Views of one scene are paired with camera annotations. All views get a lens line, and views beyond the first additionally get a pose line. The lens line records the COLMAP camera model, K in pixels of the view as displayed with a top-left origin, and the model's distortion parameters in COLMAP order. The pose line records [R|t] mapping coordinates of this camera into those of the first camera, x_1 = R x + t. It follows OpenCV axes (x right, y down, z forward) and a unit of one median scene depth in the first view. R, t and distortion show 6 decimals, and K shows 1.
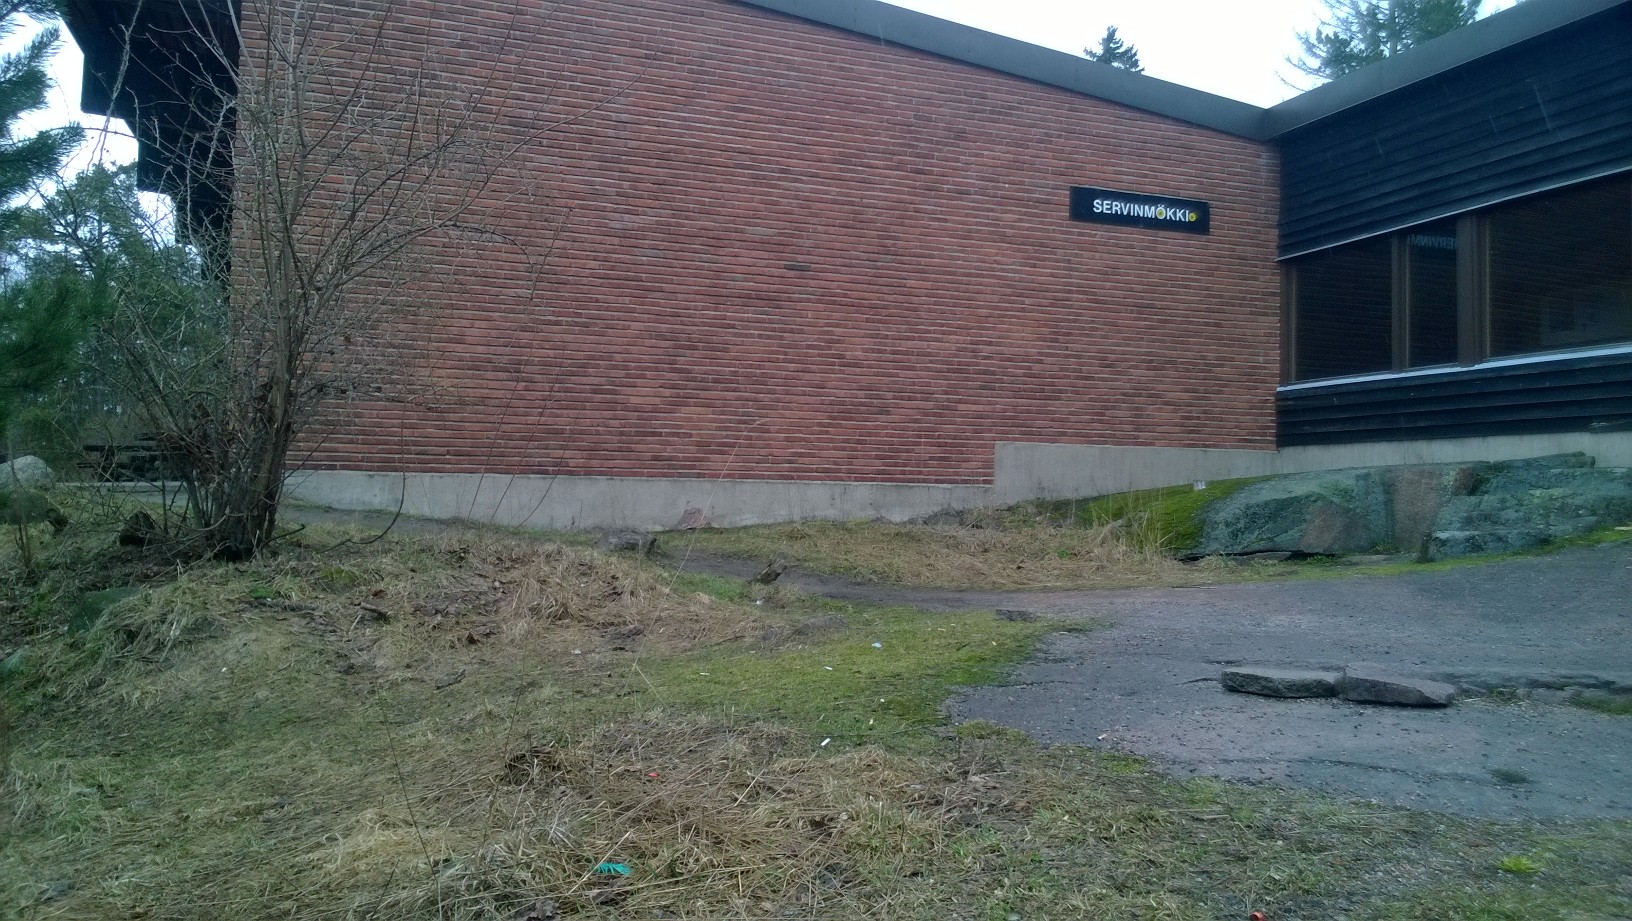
lens RADIAL K [[1194.6, 0, 817.2], [0, 1194.6, 471.6], [0, 0, 1]] dist [0.002585, -0.013966]
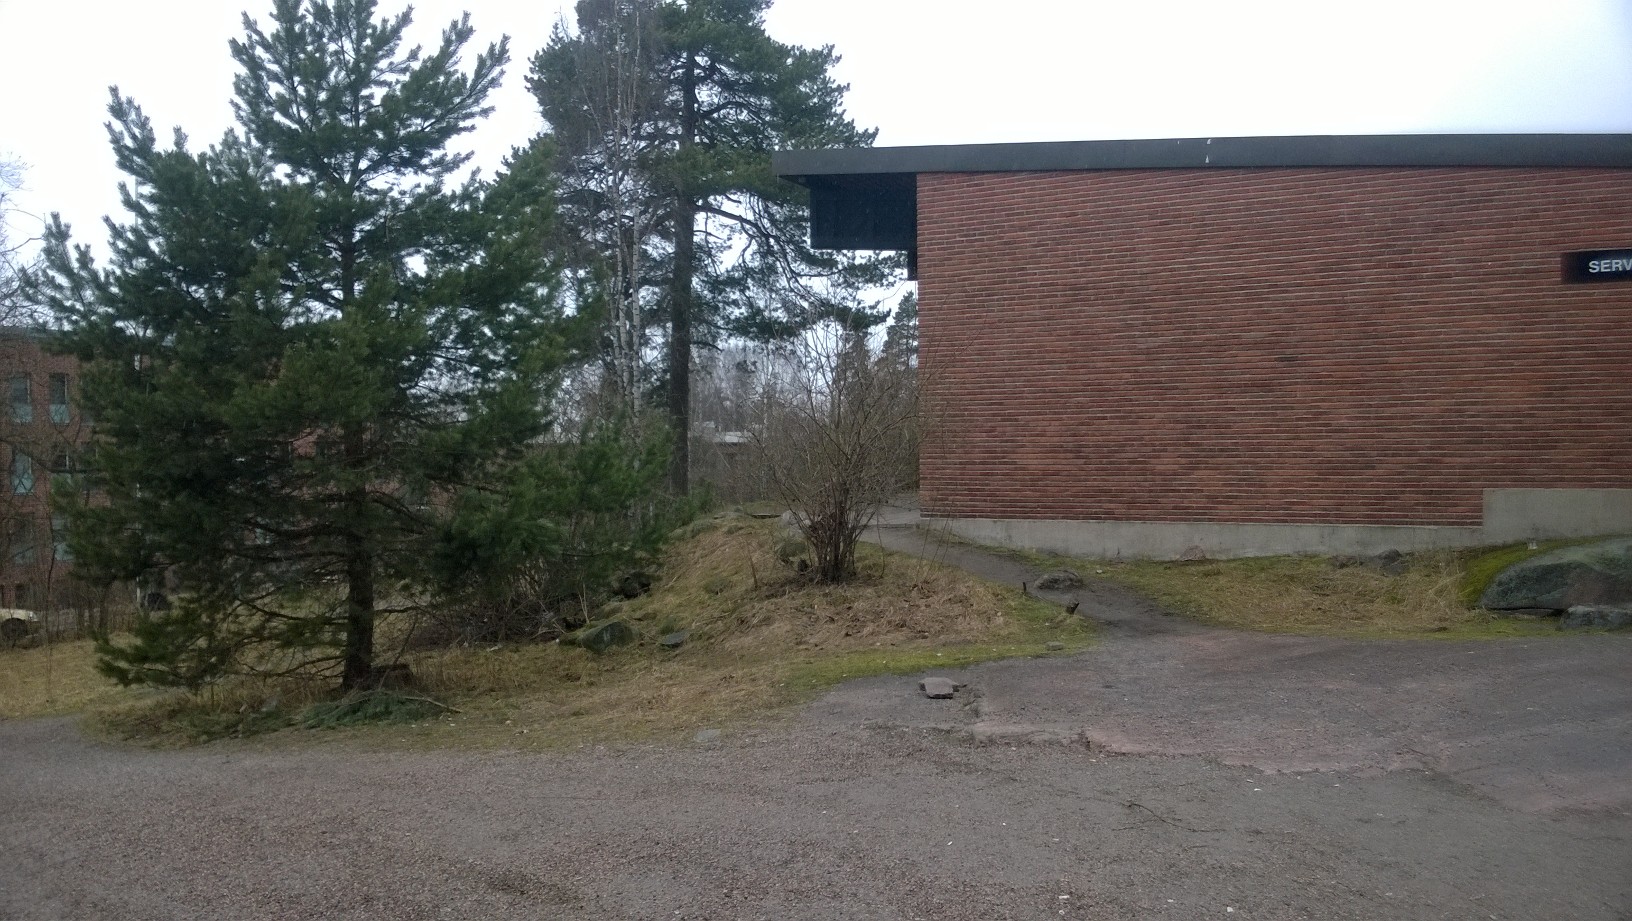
lens RADIAL K [[1194.6, 0, 815.5], [0, 1194.6, 457.3], [0, 0, 1]] dist [0.002585, -0.013966]
pose [[0.697398, -0.022443, -0.716332, 0.552396], [0.037127, 0.999299, 0.004838, -0.089088], [0.715721, -0.029969, 0.697743, -0.273953]]
